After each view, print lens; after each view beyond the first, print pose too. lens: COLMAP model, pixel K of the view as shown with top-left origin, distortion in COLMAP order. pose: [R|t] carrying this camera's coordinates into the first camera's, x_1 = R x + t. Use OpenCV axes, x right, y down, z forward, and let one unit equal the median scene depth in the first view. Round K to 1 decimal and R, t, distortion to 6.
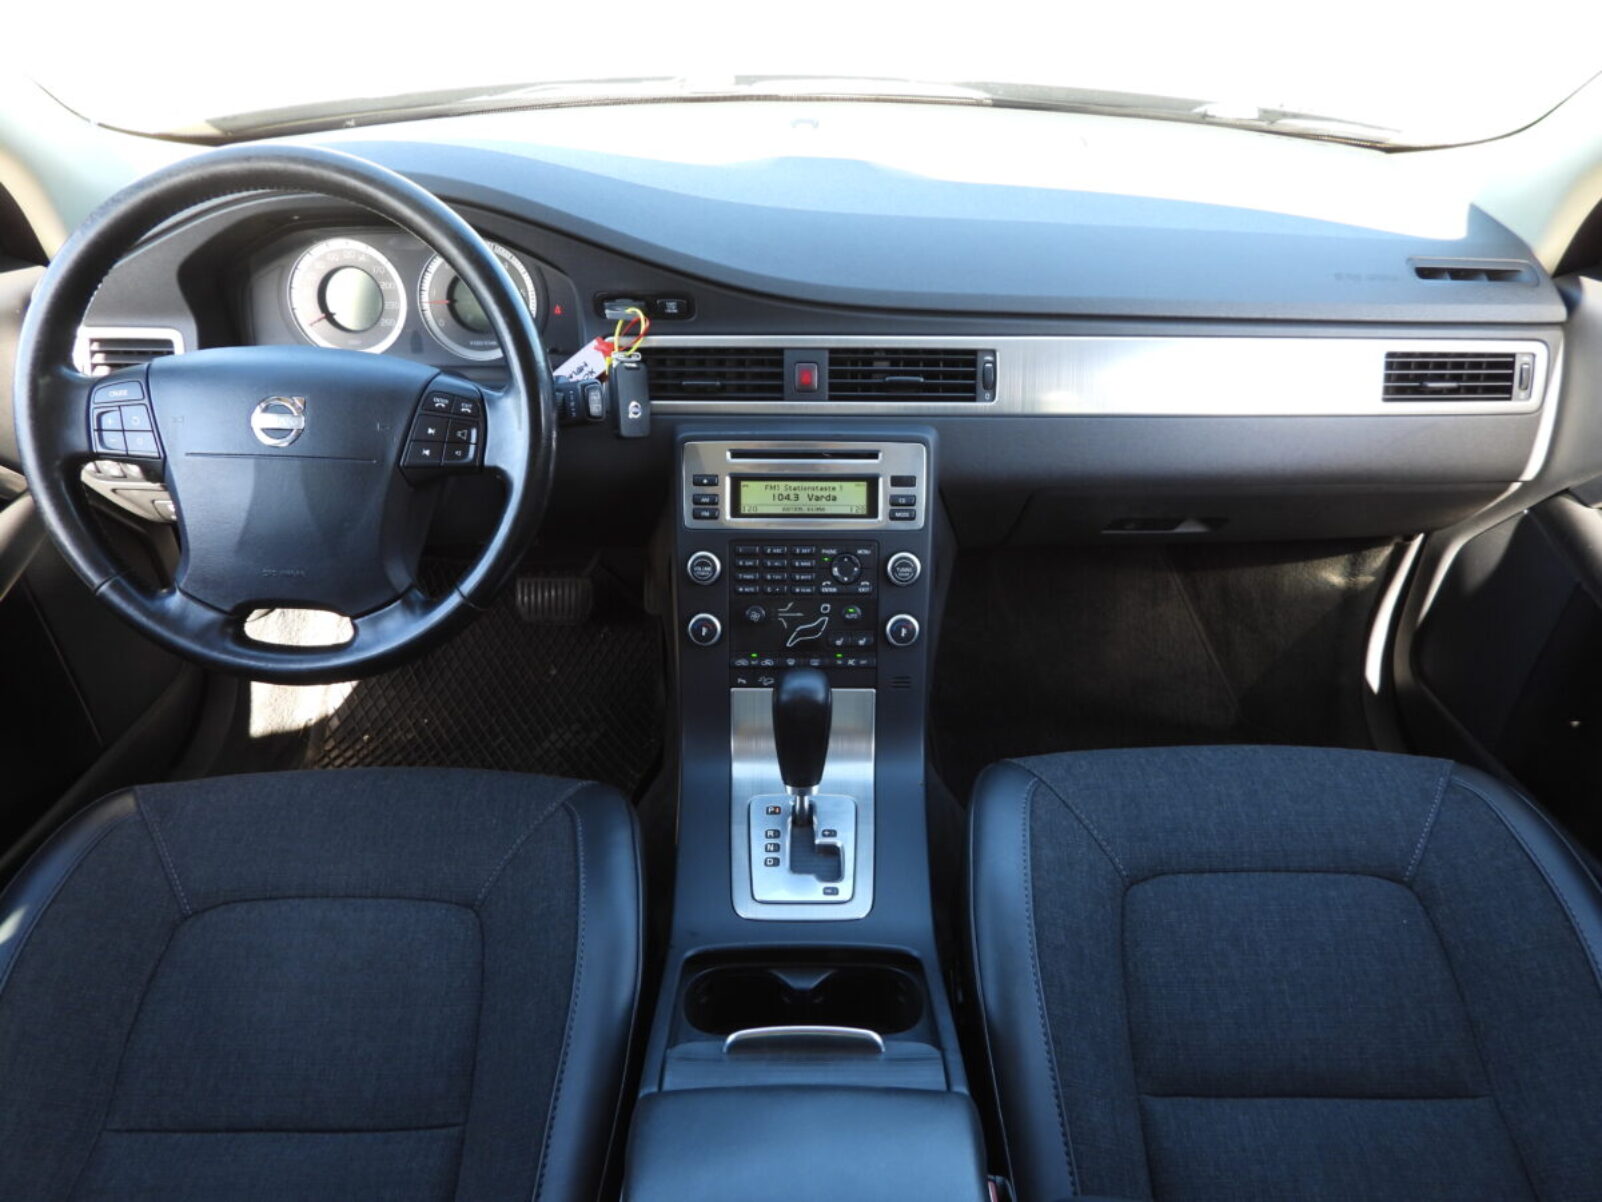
lens RADIAL K [[1148.8, 0, 804.6], [0, 1148.8, 606.3], [0, 0, 1]] dist [0.006358, 0.007298]
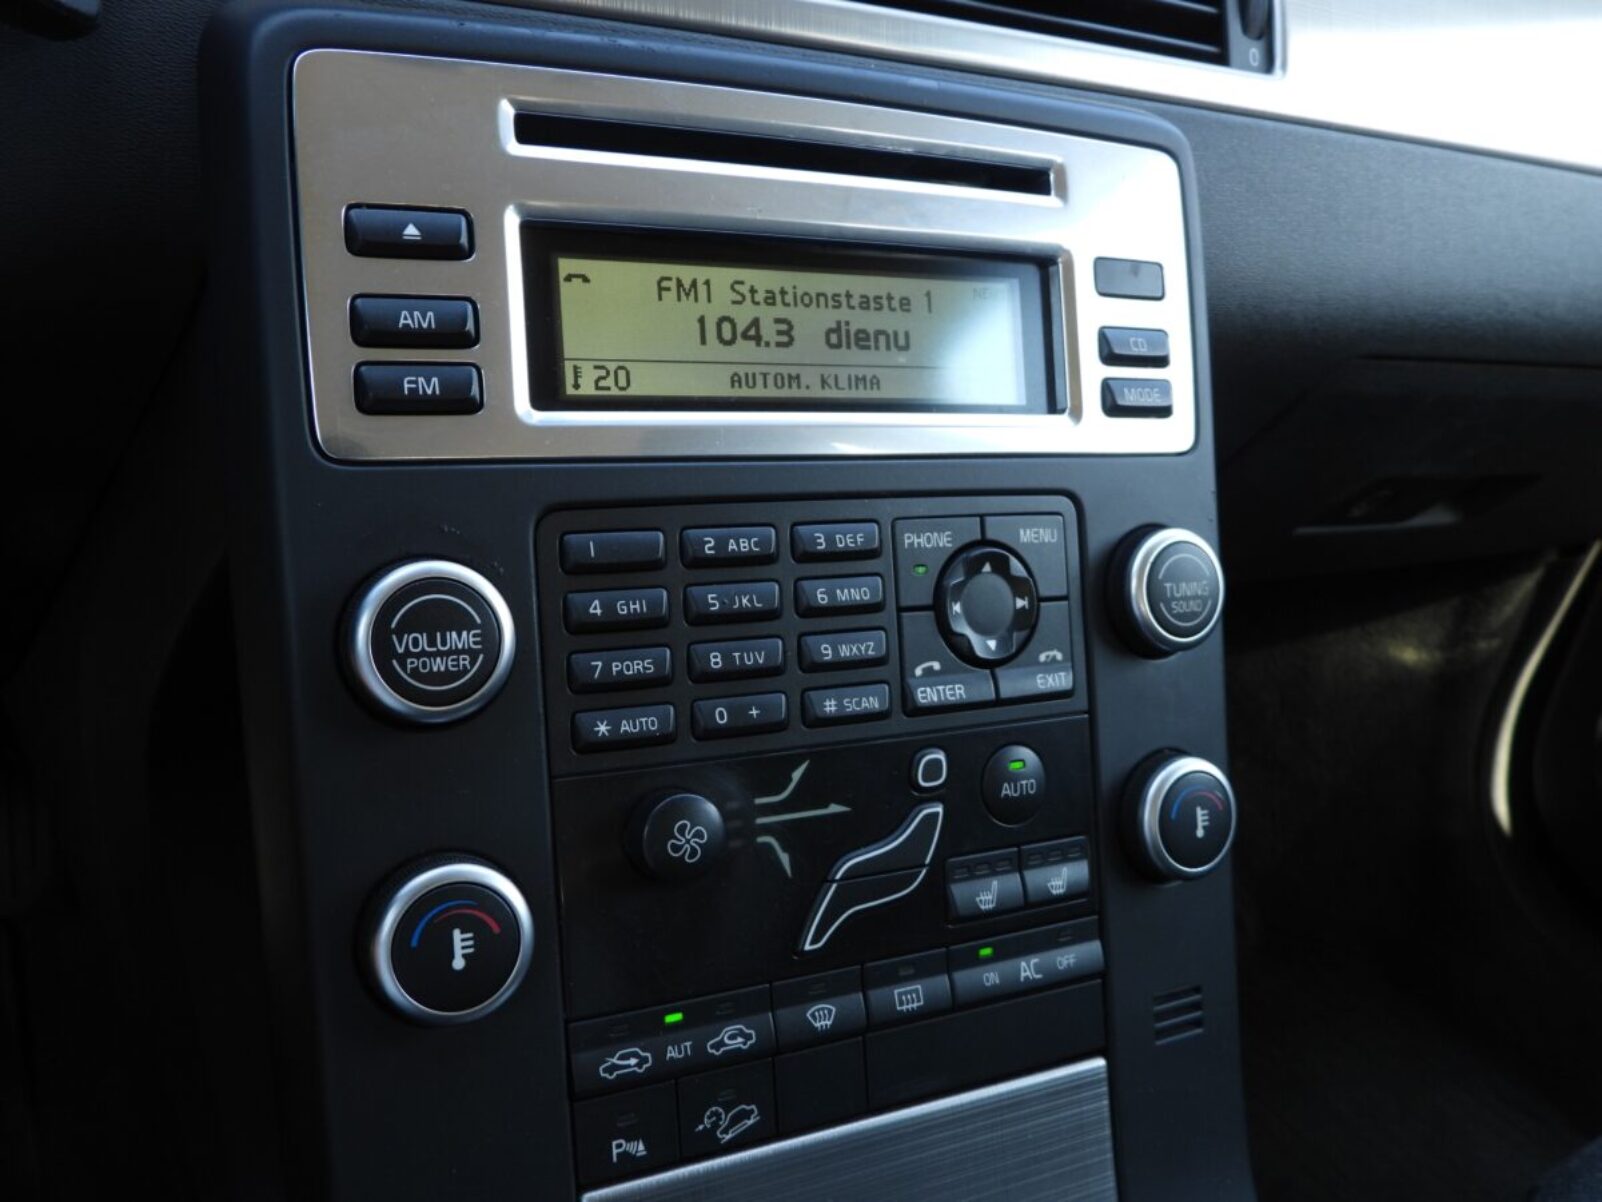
lens RADIAL K [[1385.3, 0, 789.9], [0, 1385.3, 600.2], [0, 0, 1]] dist [0.025487, 0.001607]
pose [[0.886220, -0.059337, 0.459448, -0.145674], [0.135858, 0.981446, -0.135302, 0.002414], [-0.442895, 0.182327, 0.877839, 0.746299]]
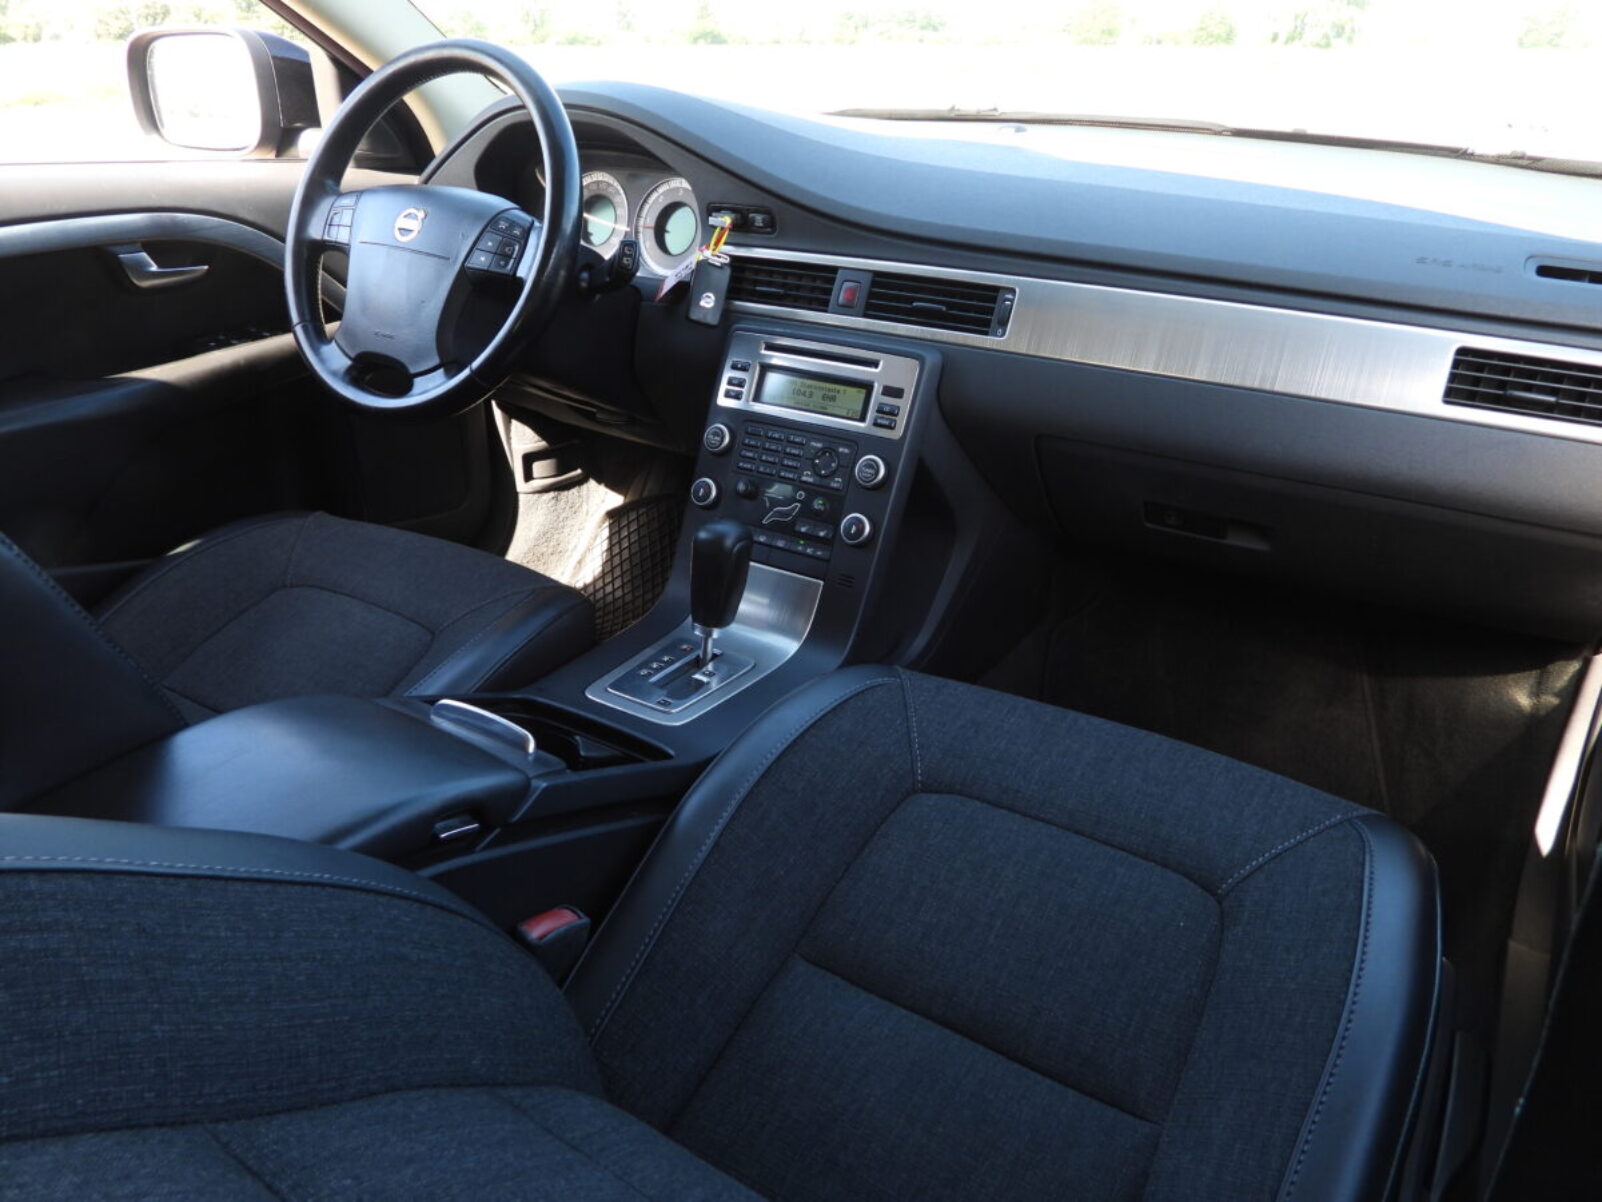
lens RADIAL K [[1148.8, 0, 804.8], [0, 1148.8, 591.7], [0, 0, 1]] dist [0.006358, 0.007298]
pose [[0.840013, 0.232799, -0.490084, 0.573156], [-0.314033, 0.945206, -0.089267, 0.182772], [0.442450, 0.228888, 0.867092, 0.088401]]
